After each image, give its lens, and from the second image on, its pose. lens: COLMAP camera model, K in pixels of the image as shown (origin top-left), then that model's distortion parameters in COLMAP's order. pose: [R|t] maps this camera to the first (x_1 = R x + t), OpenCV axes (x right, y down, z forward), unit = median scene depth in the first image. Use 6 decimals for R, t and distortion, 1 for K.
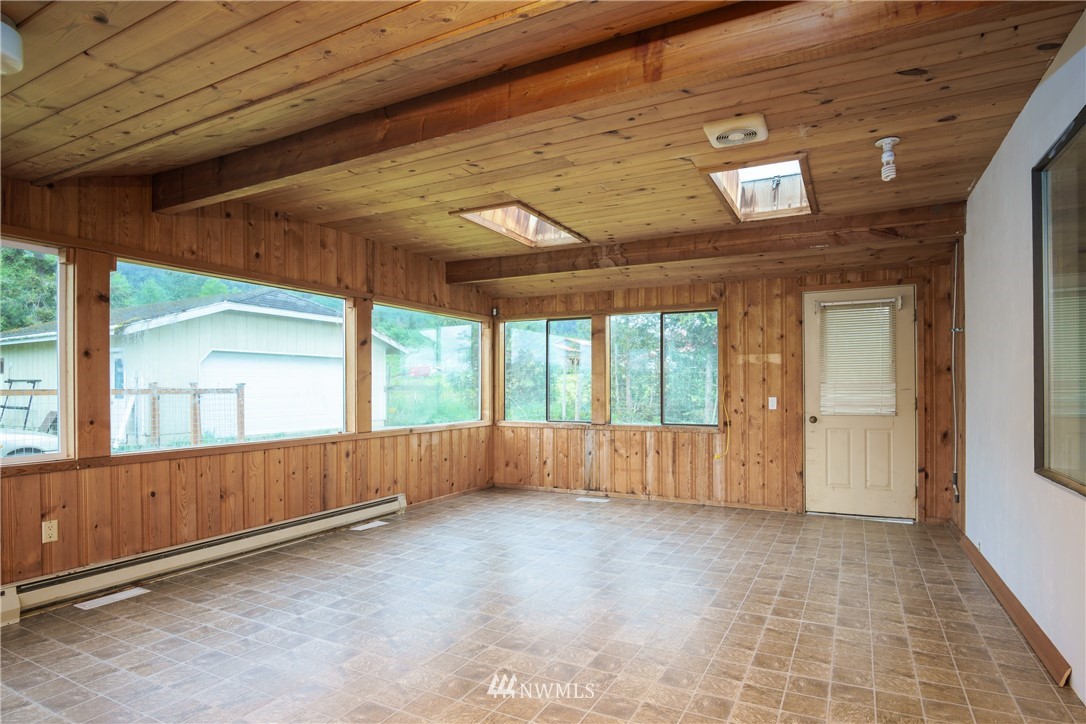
lens RADIAL K [[587.5, 0, 576.4], [0, 587.5, 389.0], [0, 0, 1]] dist [-0.028176, 0.003708]
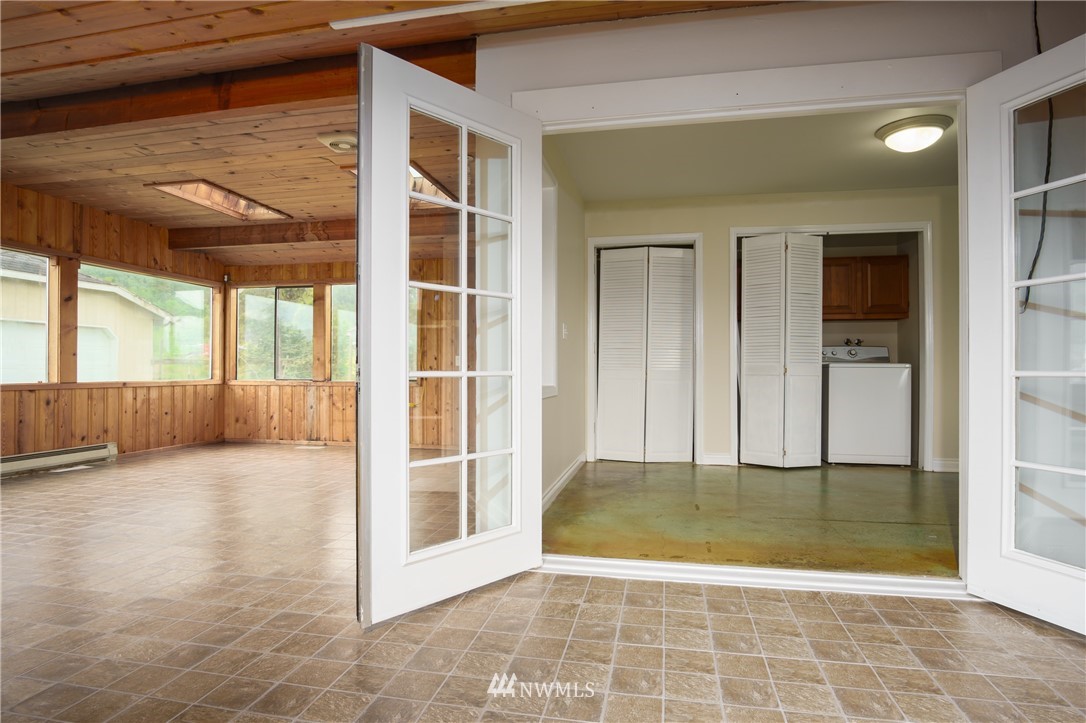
lens RADIAL K [[587.5, 0, 538.6], [0, 587.5, 367.9], [0, 0, 1]] dist [-0.028176, 0.003708]
pose [[0.969487, 0.006481, 0.245056, 0.195742], [-0.005187, 0.999969, -0.005927, 0.045029], [-0.245087, 0.004475, 0.969491, -0.215797]]
